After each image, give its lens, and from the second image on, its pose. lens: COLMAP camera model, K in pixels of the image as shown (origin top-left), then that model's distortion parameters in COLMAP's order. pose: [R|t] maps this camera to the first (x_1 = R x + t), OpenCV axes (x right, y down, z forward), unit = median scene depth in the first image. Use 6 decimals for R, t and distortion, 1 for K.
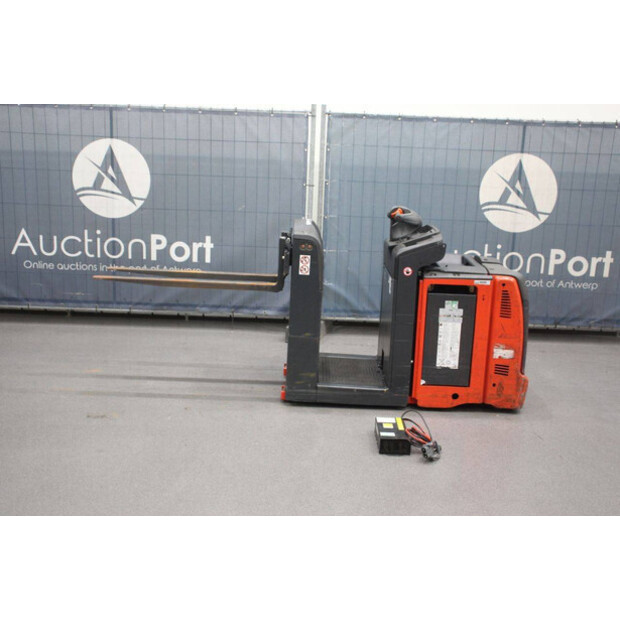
lens RADIAL K [[745.4, 0, 307.7], [0, 745.4, 313.0], [0, 0, 1]] dist [0.020906, 0.000000]
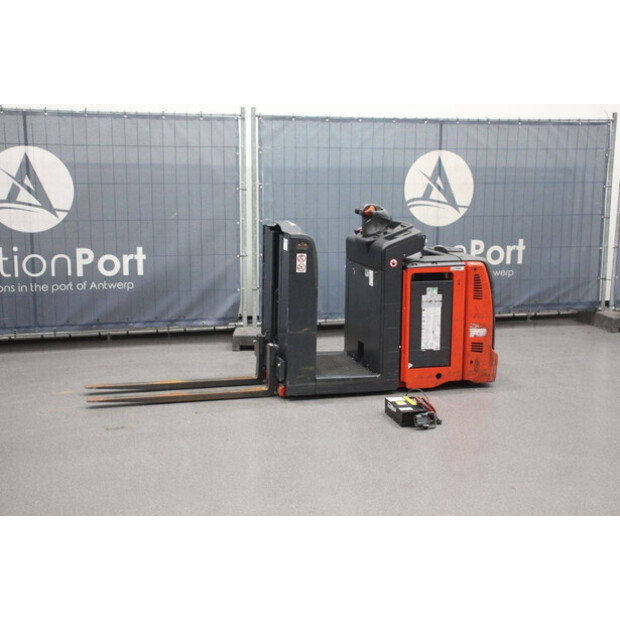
lens RADIAL K [[907.7, 0, 310.4], [0, 907.7, 313.5], [0, 0, 1]] dist [0.121702, 0.000000]
pose [[0.959165, -0.077995, 0.271882, -0.253995], [0.087594, 0.995883, -0.023331, 0.027657], [-0.268943, 0.046193, 0.962048, -0.170426]]
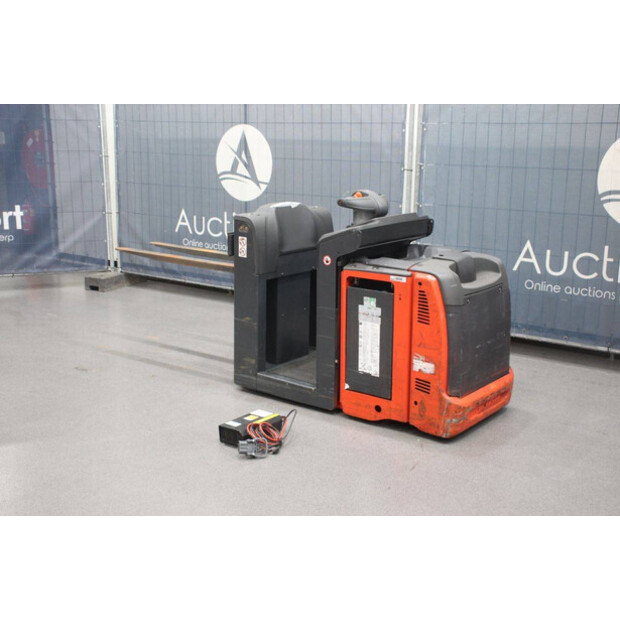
lens RADIAL K [[846.1, 0, 310.5], [0, 846.1, 308.3], [0, 0, 1]] dist [0.085632, 0.000000]
pose [[0.797018, 0.098893, -0.595804, 0.543512], [-0.111090, 0.993676, 0.016325, -0.009023], [0.593651, 0.053177, 0.802964, 0.118992]]
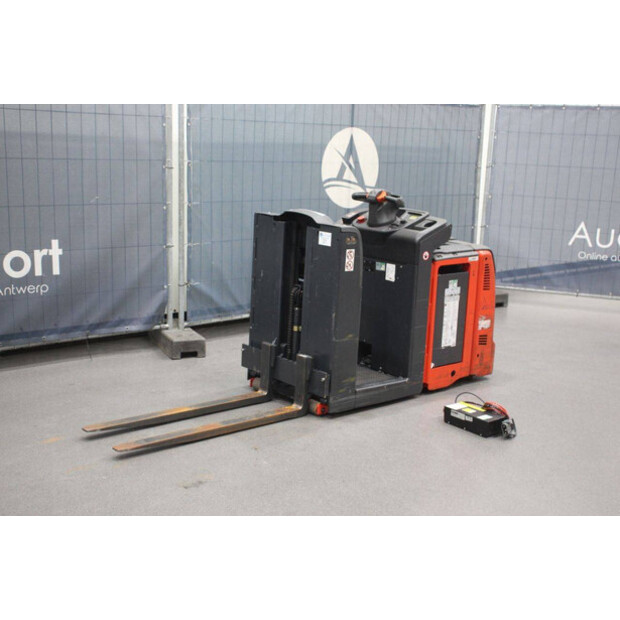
lens RADIAL K [[872.7, 0, 312.7], [0, 872.7, 311.3], [0, 0, 1]] dist [0.091051, 0.000000]
pose [[0.746793, -0.143145, 0.649469, -0.540589], [0.130865, 0.989098, 0.067525, -0.059100], [-0.652054, 0.034566, 0.757384, 0.167726]]
